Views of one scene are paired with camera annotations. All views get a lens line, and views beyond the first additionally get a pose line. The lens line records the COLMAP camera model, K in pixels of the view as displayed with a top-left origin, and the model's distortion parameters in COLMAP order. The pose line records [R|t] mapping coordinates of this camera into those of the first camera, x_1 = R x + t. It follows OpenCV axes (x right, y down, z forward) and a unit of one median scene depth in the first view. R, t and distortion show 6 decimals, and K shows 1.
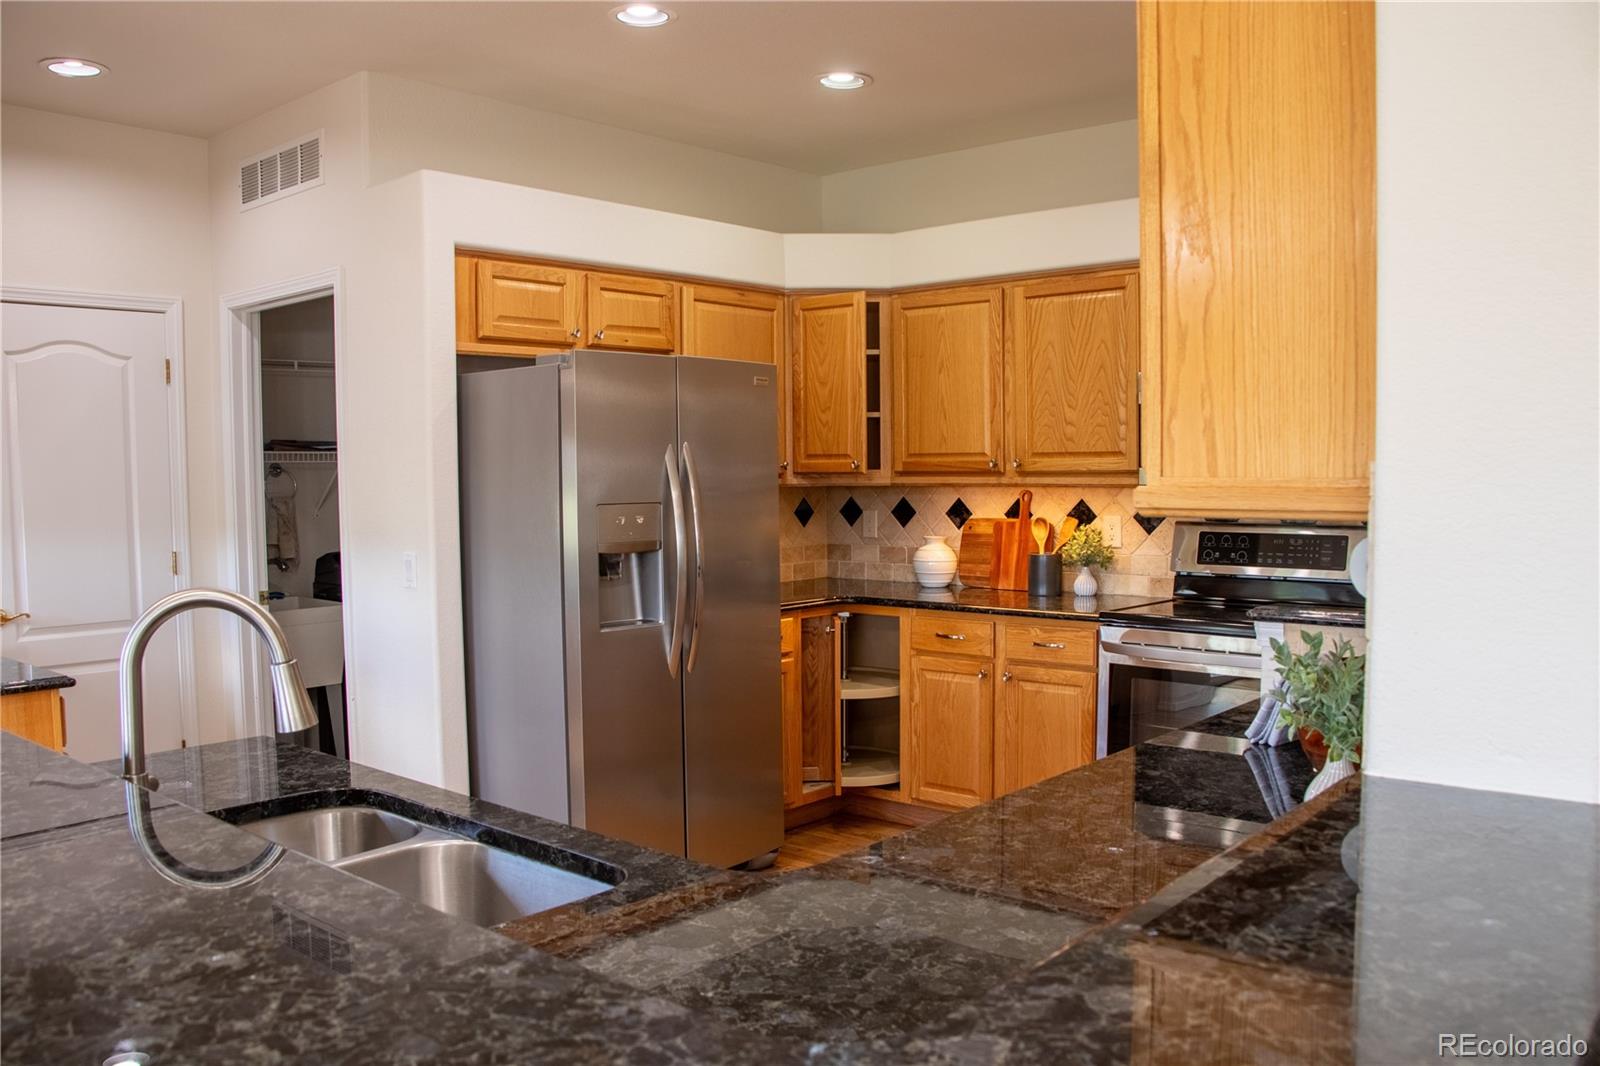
lens RADIAL K [[1321.2, 0, 799.5], [0, 1321.2, 554.9], [0, 0, 1]] dist [-0.180350, 0.153938]
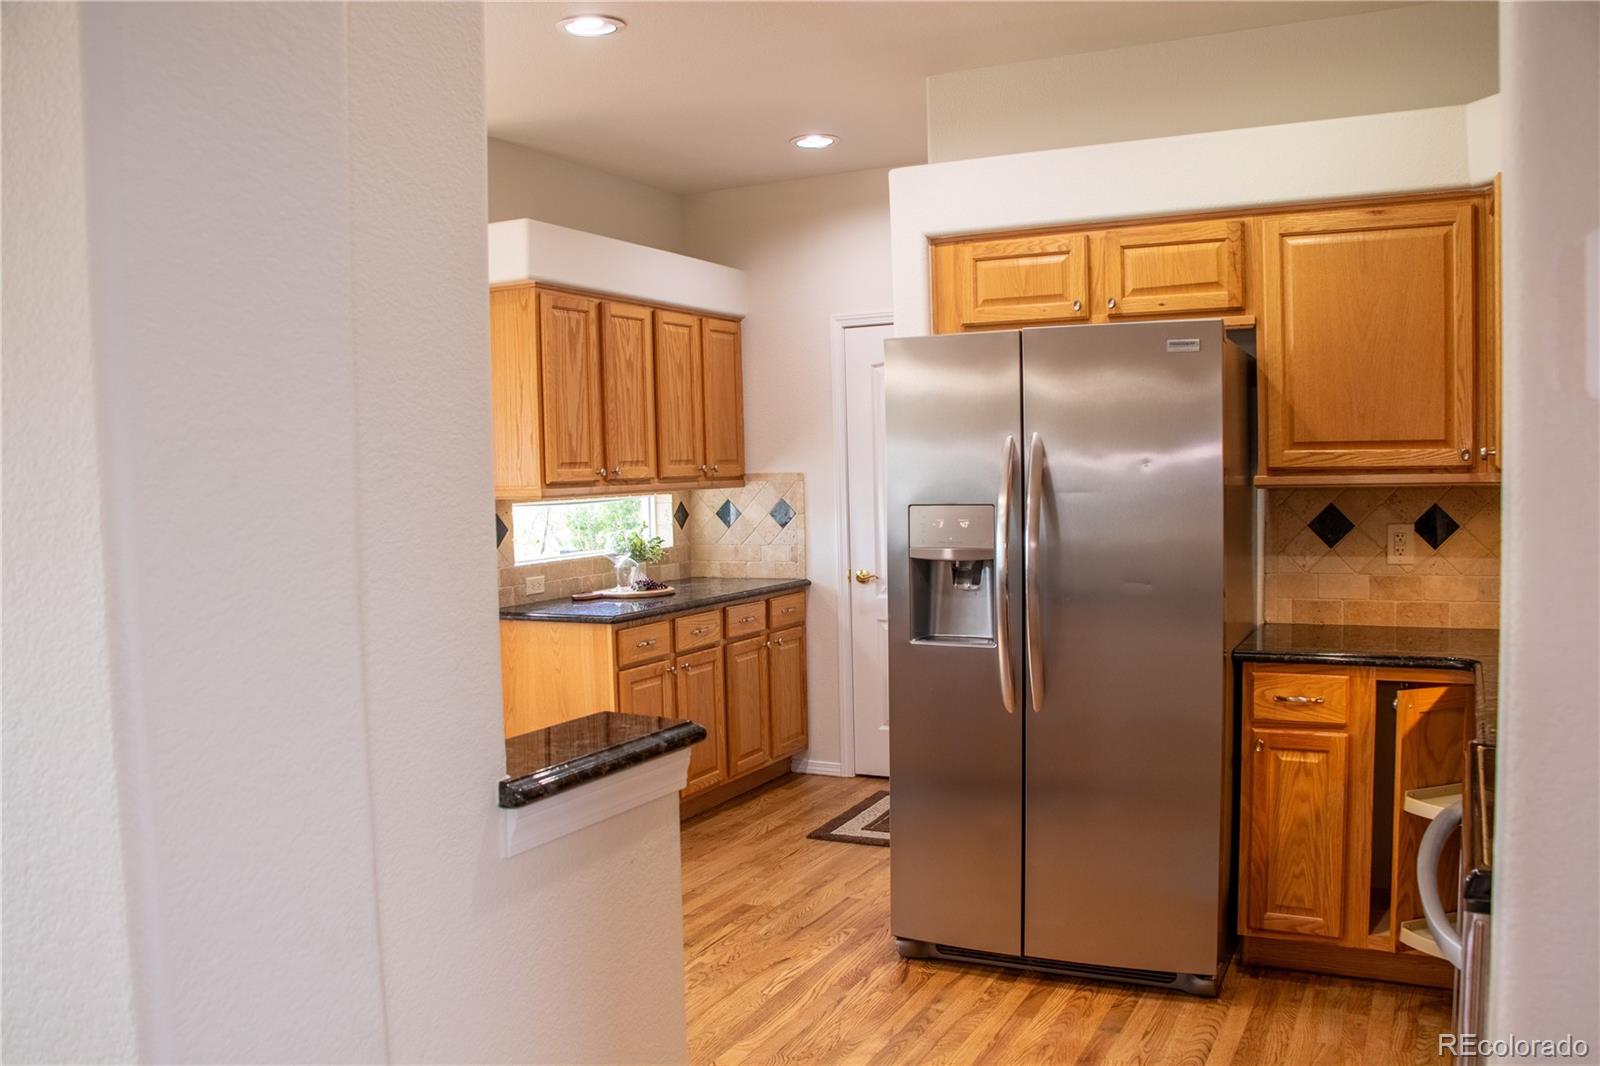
lens RADIAL K [[1321.2, 0, 799.5], [0, 1321.2, 554.9], [0, 0, 1]] dist [-0.180350, 0.153938]
pose [[0.240451, 0.067312, -0.968324, 0.572920], [-0.042778, 0.997358, 0.058708, -0.042818], [0.969718, 0.027306, 0.242696, 0.556556]]
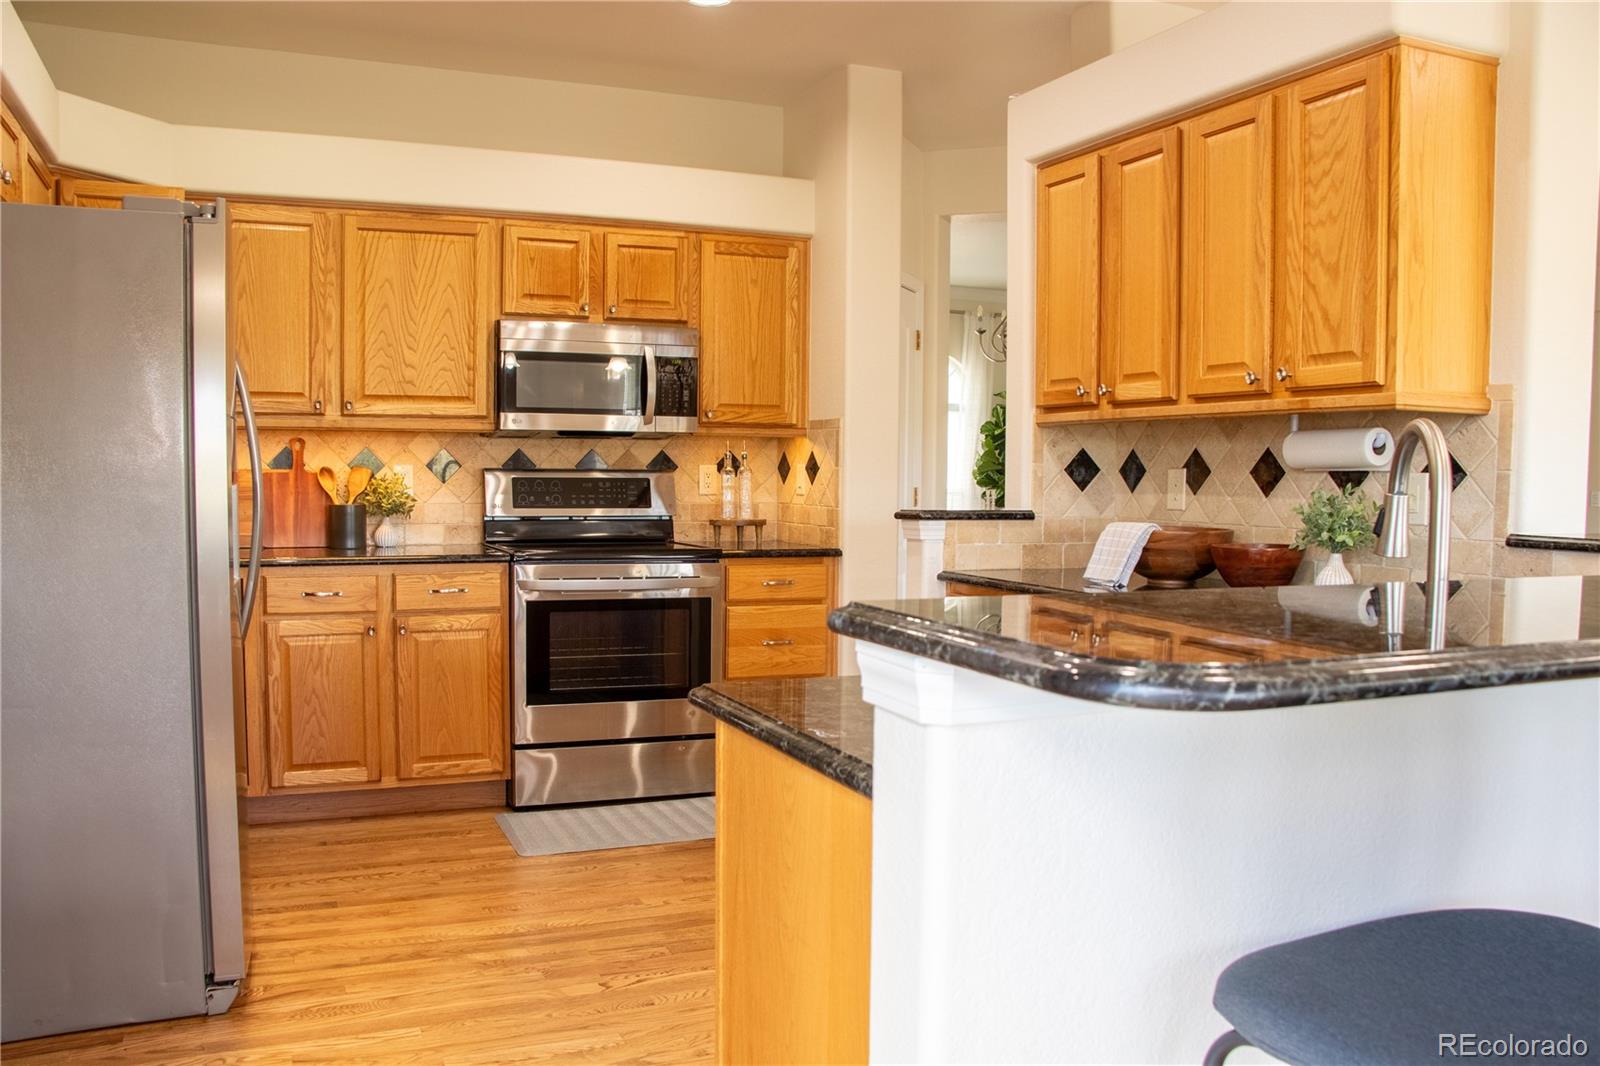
lens RADIAL K [[1321.2, 0, 799.5], [0, 1321.2, 554.9], [0, 0, 1]] dist [-0.180350, 0.153938]
pose [[0.432570, -0.042678, 0.900590, -0.525412], [0.045514, 0.998639, 0.025463, 0.027113], [-0.900451, 0.029975, 0.433923, 0.322451]]
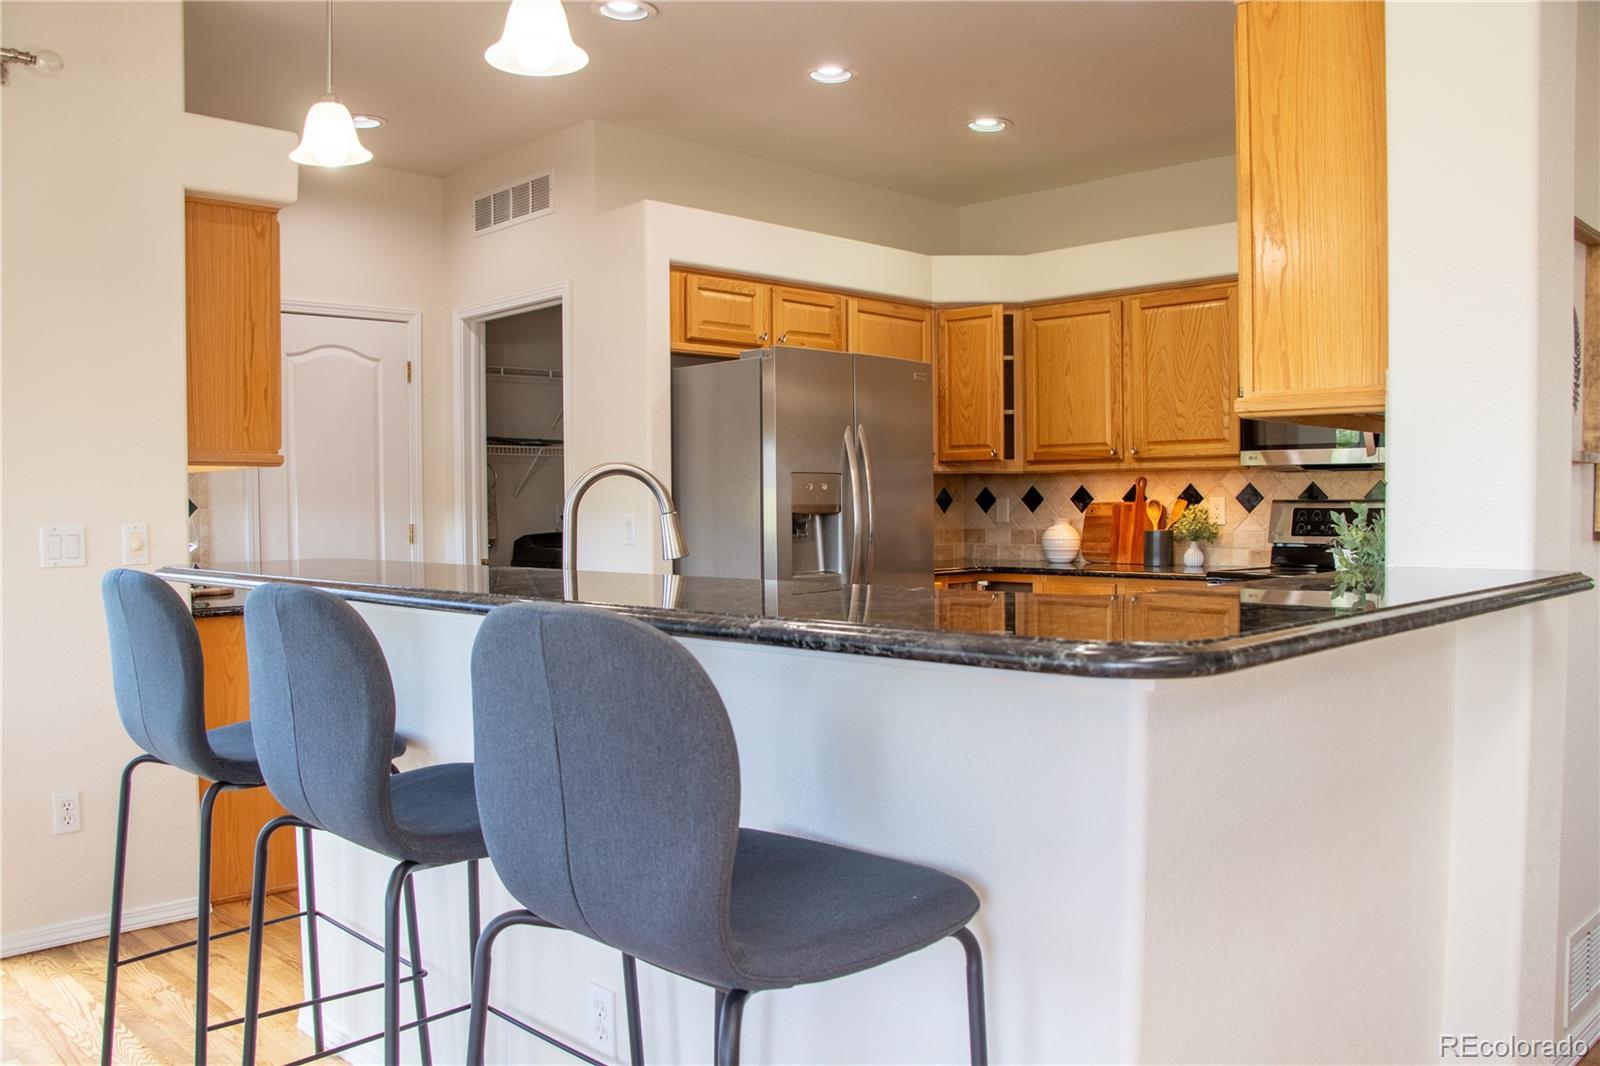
lens RADIAL K [[1321.2, 0, 799.5], [0, 1321.2, 554.9], [0, 0, 1]] dist [-0.180350, 0.153938]
pose [[0.997204, 0.005181, -0.074547, -0.043341], [-0.007252, 0.999594, -0.027542, 0.056490], [0.074374, 0.028006, 0.996837, -0.170148]]
